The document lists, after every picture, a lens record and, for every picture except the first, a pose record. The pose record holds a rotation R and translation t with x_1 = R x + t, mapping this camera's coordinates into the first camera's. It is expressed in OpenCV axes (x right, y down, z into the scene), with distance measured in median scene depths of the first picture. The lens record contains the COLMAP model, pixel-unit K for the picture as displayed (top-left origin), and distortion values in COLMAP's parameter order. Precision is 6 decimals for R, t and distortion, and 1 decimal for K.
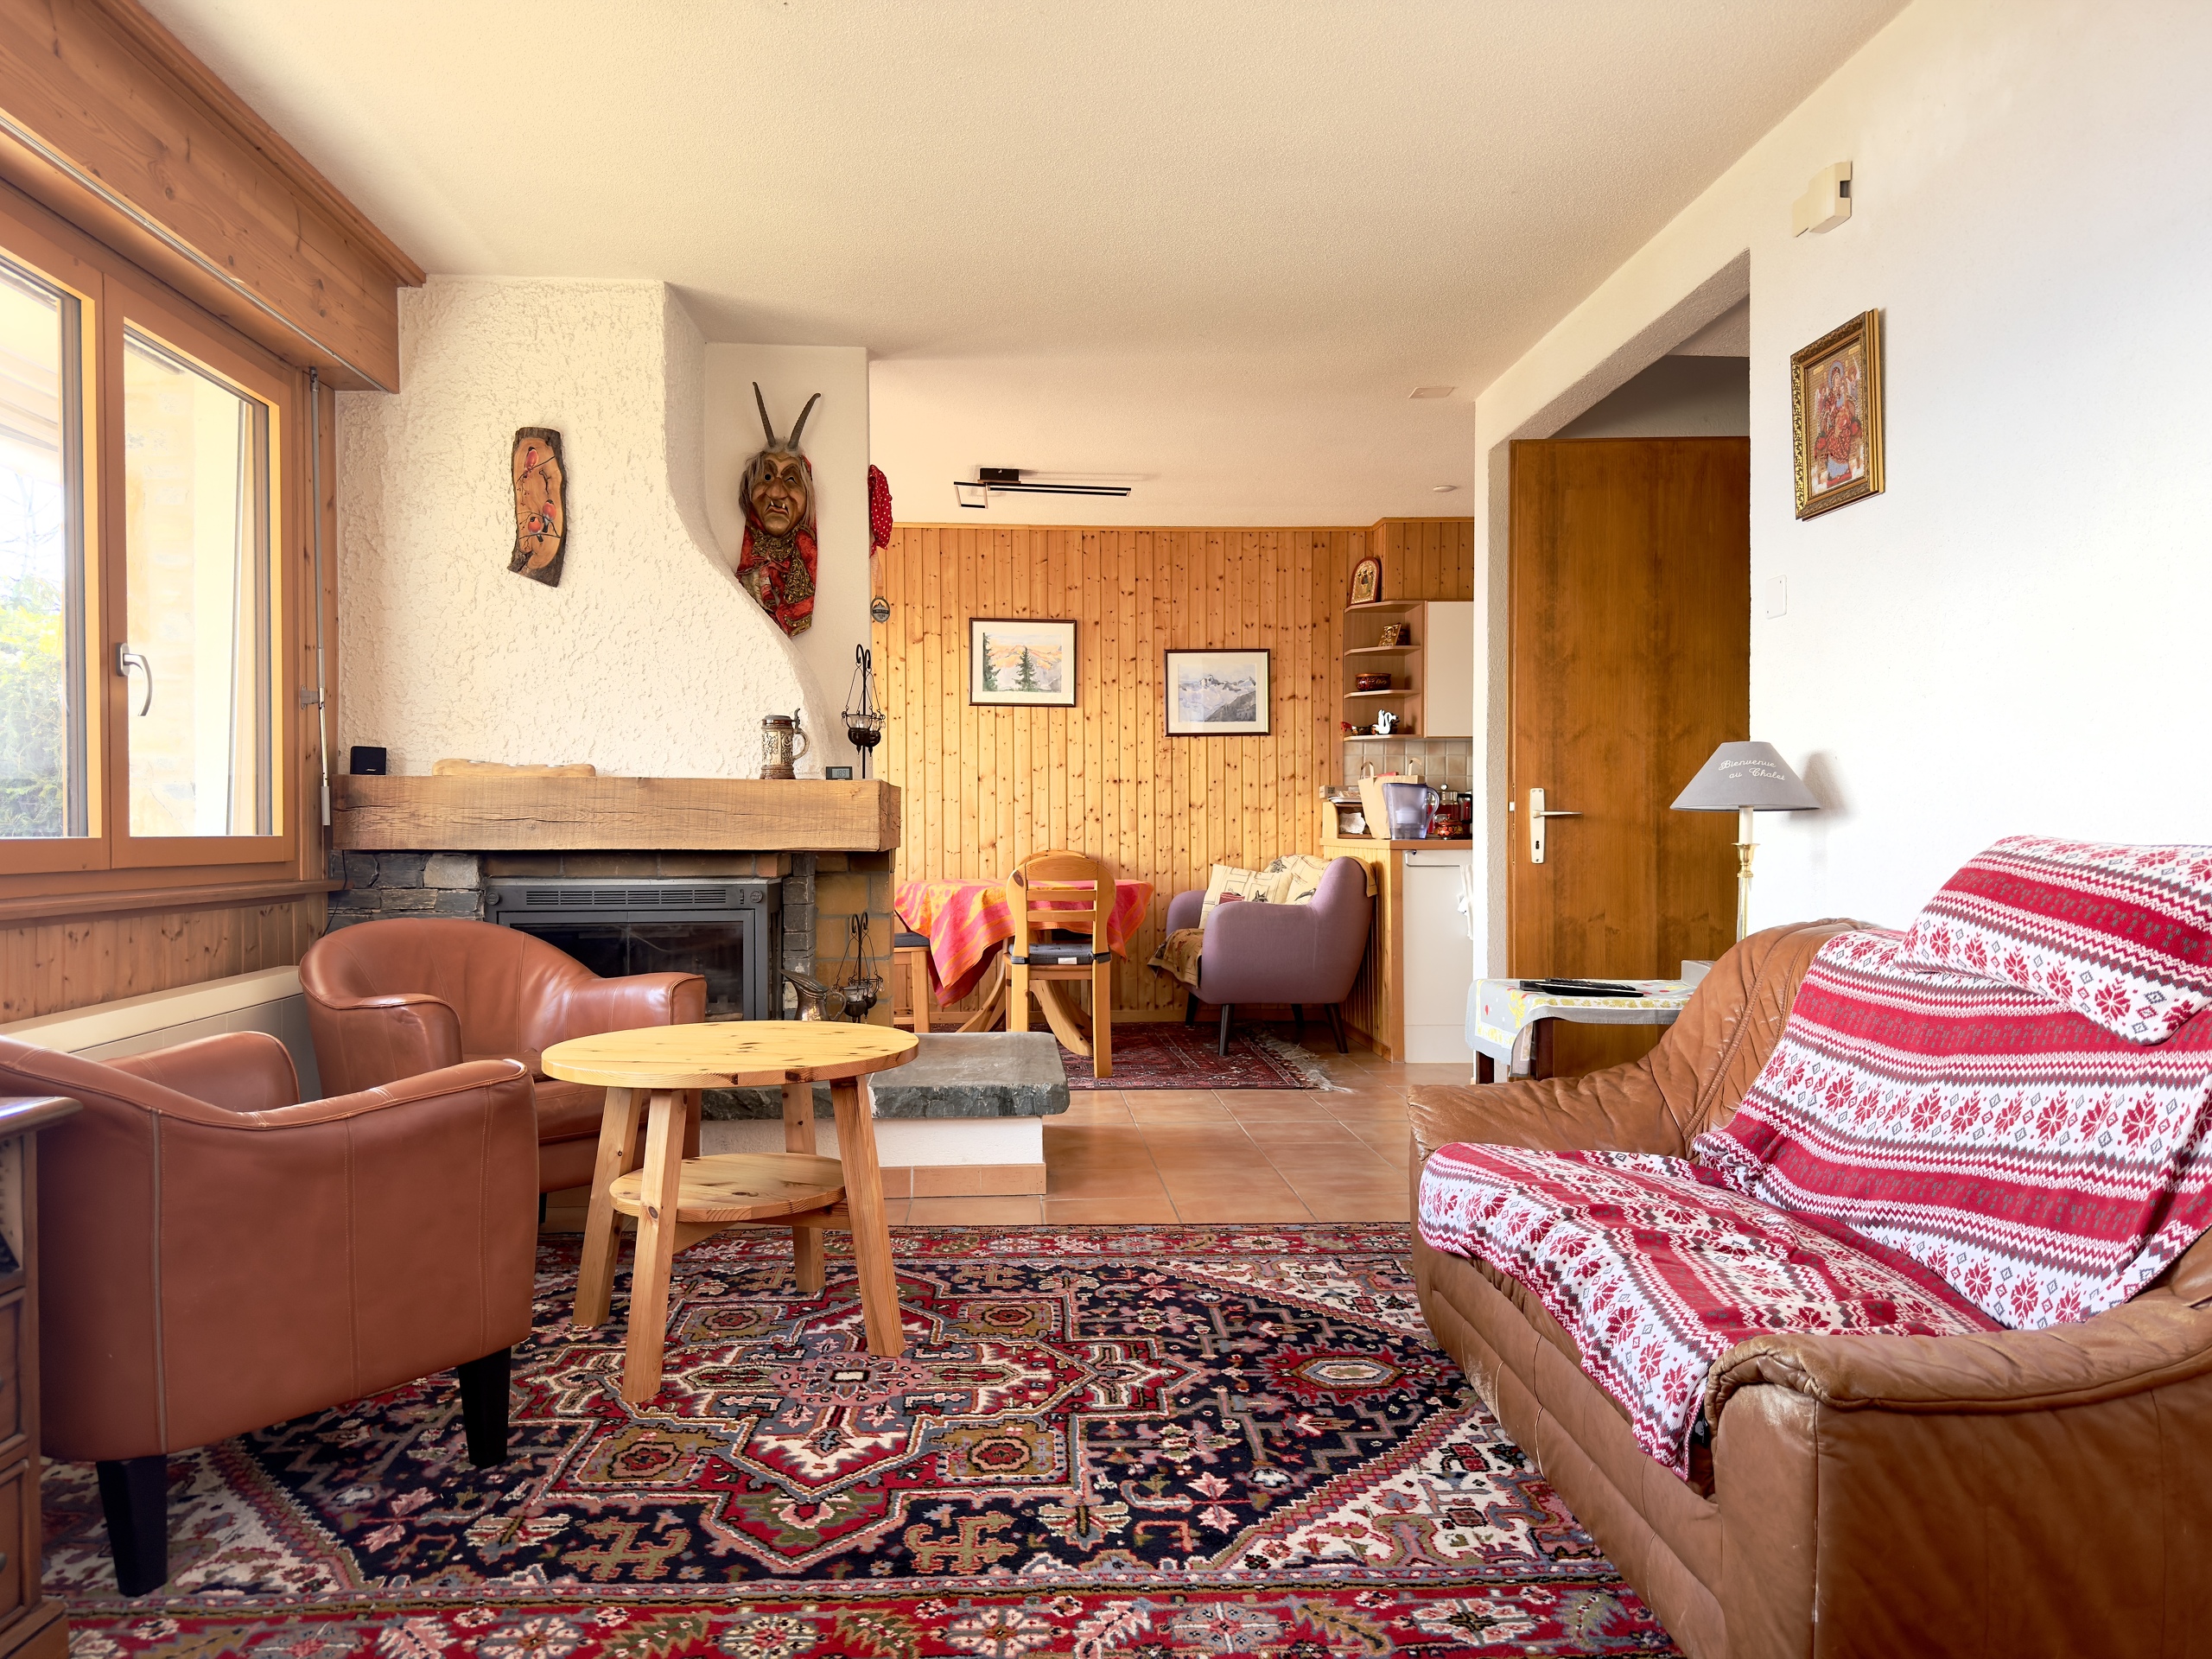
lens RADIAL K [[1568.5, 0, 1095.2], [0, 1568.5, 825.5], [0, 0, 1]] dist [0.009033, -0.022381]
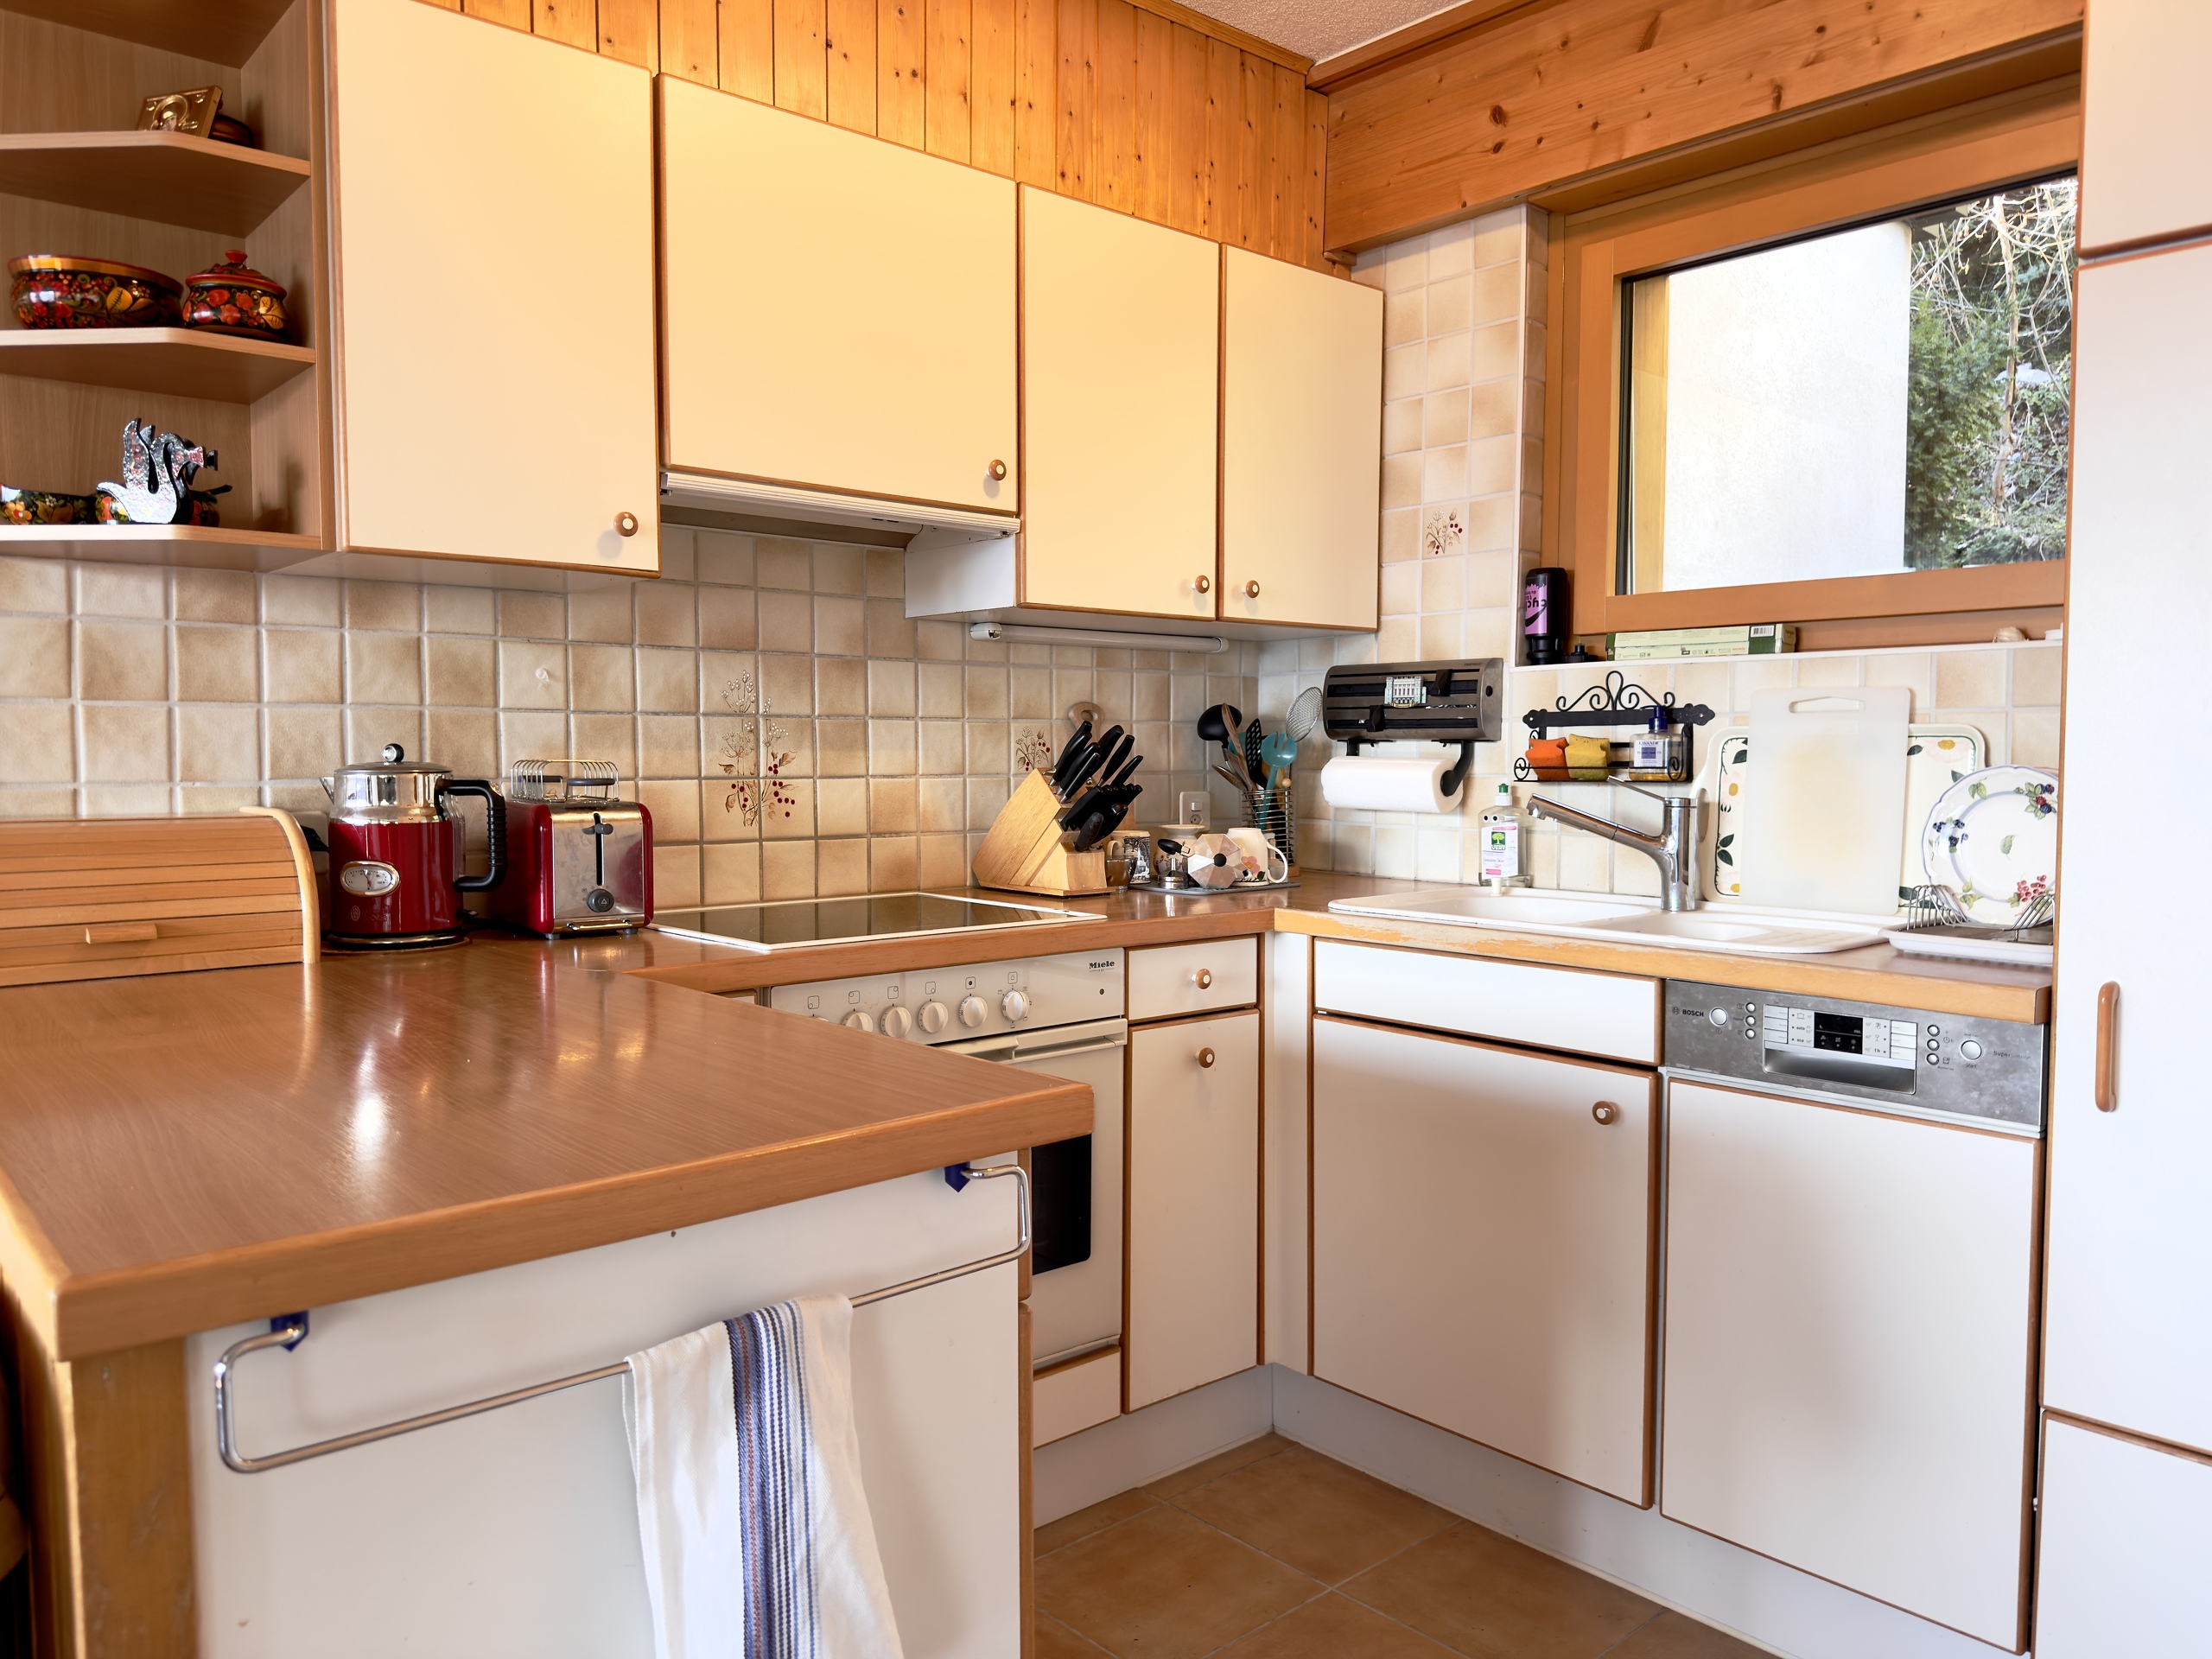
lens RADIAL K [[1568.5, 0, 1113.2], [0, 1568.5, 825.9], [0, 0, 1]] dist [0.009033, -0.022381]
pose [[0.783967, -0.030102, 0.620073, 0.336611], [-0.003221, 0.998613, 0.052551, -0.058306], [-0.620795, -0.043195, 0.782782, 1.626596]]
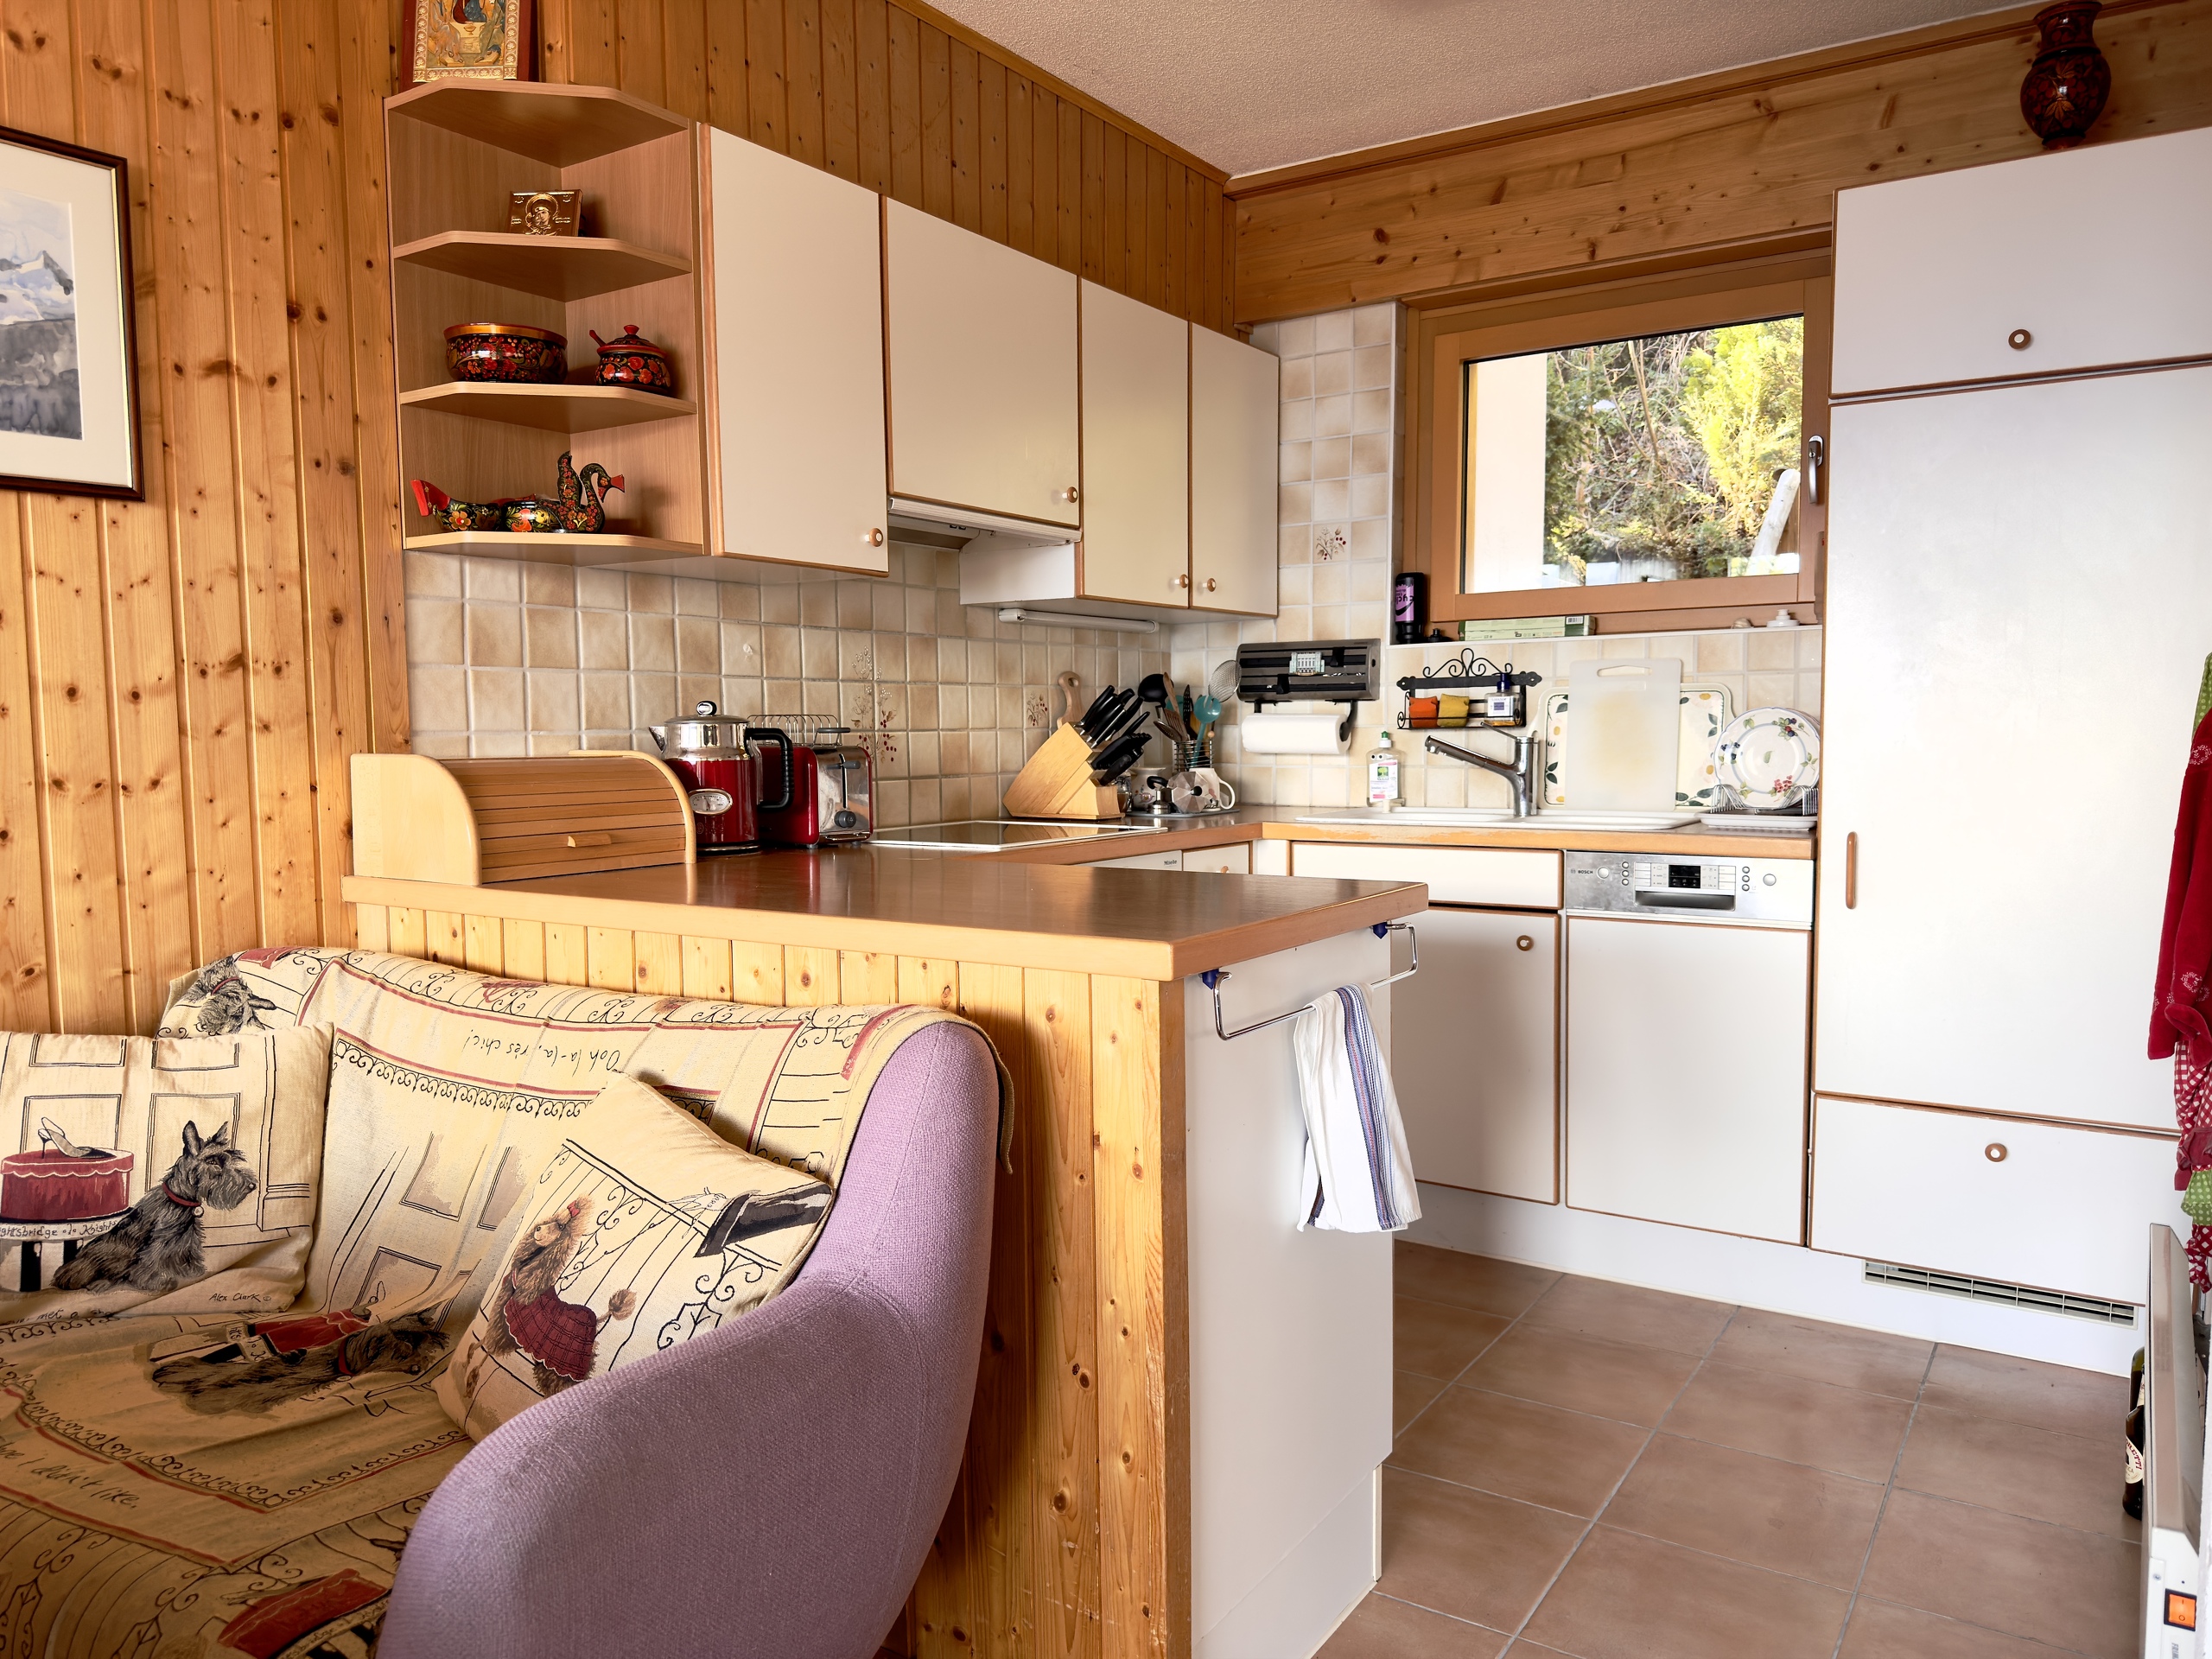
lens RADIAL K [[1568.5, 0, 1106.7], [0, 1568.5, 845.7], [0, 0, 1]] dist [0.009033, -0.022381]
pose [[0.597879, -0.066880, 0.798791, -0.010941], [0.006670, 0.996894, 0.078475, -0.045342], [-0.801558, -0.041591, 0.596468, 1.634329]]
